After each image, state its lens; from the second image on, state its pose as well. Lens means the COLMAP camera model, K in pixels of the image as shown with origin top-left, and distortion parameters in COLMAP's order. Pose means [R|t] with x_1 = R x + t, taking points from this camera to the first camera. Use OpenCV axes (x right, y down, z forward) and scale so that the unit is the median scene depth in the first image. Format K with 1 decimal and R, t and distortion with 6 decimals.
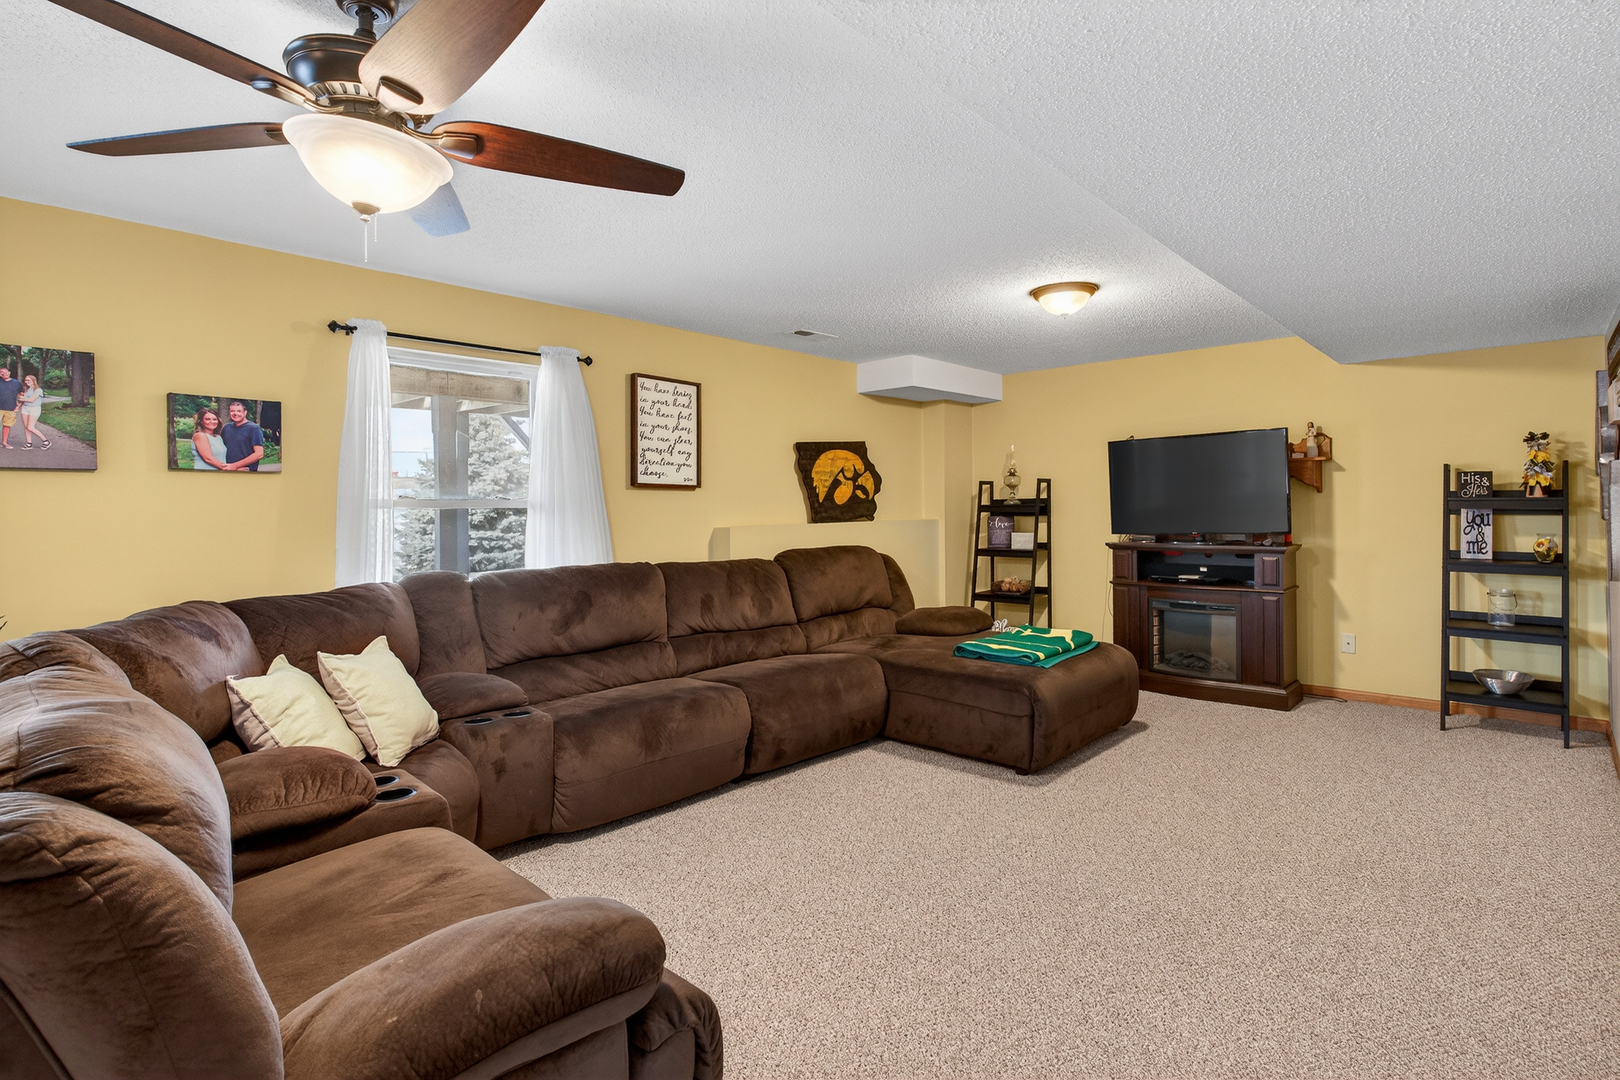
lens RADIAL K [[800.6, 0, 827.6], [0, 800.6, 520.5], [0, 0, 1]] dist [-0.002505, -0.001516]
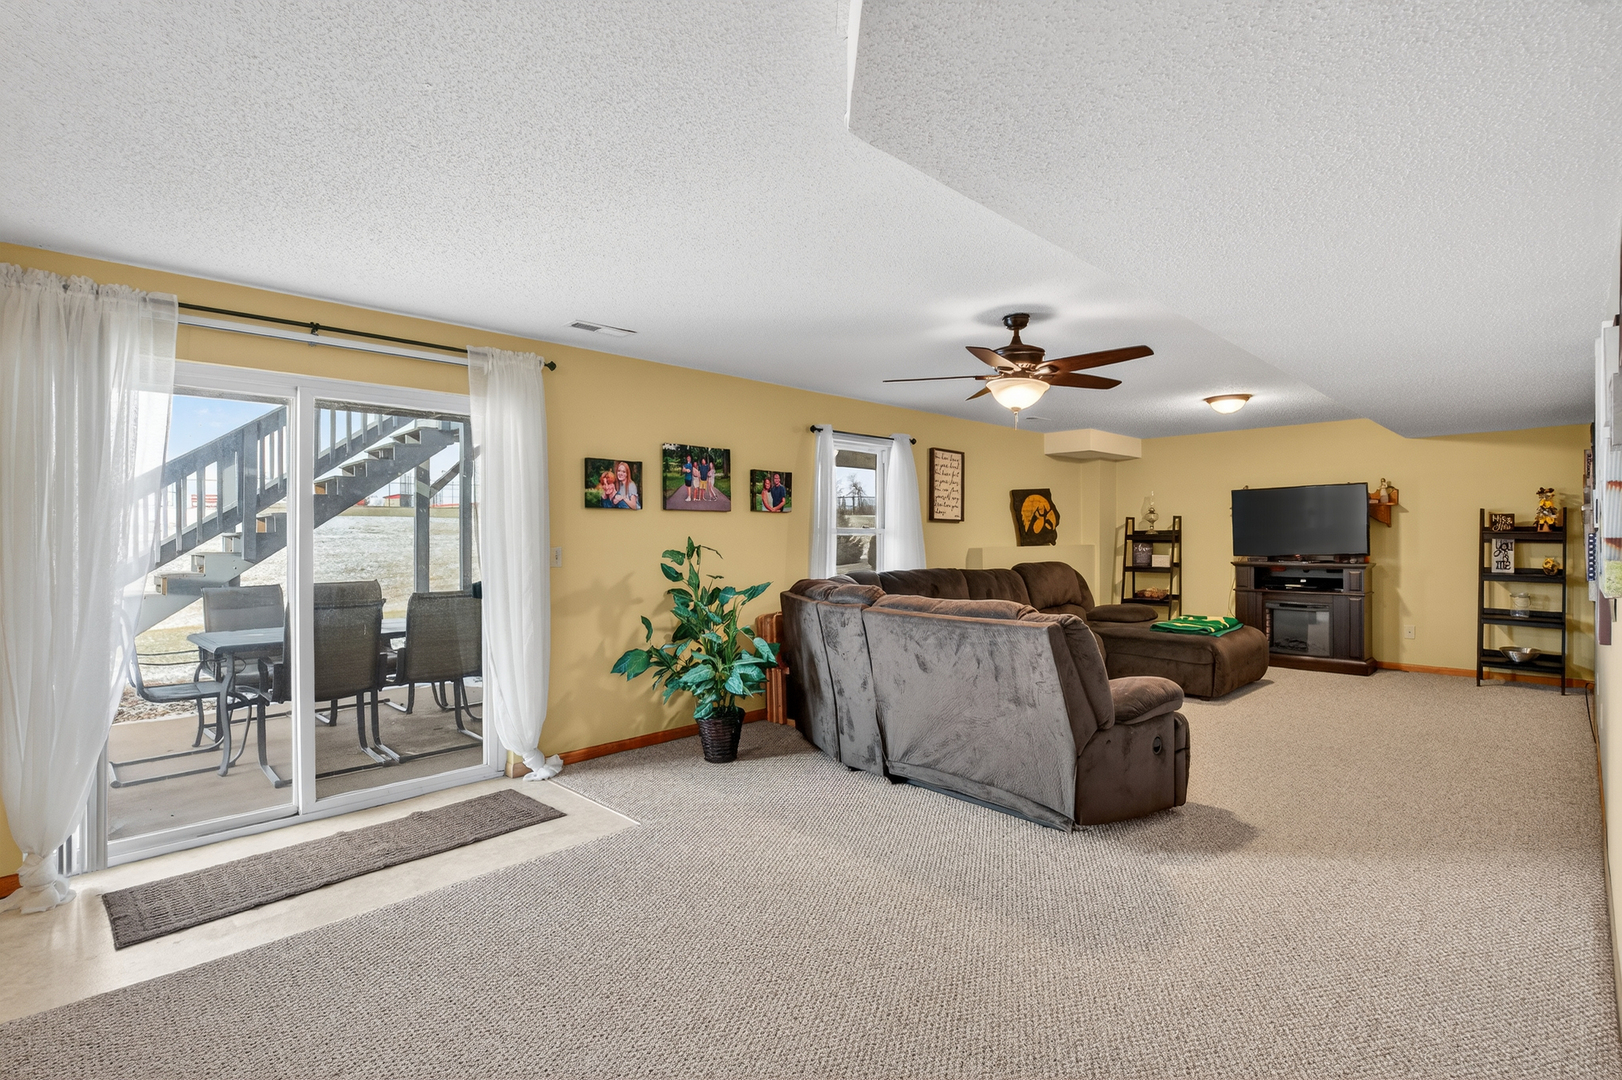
lens RADIAL K [[801.6, 0, 786.3], [0, 801.6, 548.5], [0, 0, 1]] dist [-0.002505, -0.001516]
pose [[0.998292, 0.007892, -0.057887, -0.409223], [-0.008038, 0.999965, -0.002291, 0.016190], [0.057867, 0.002753, 0.998320, -0.531294]]
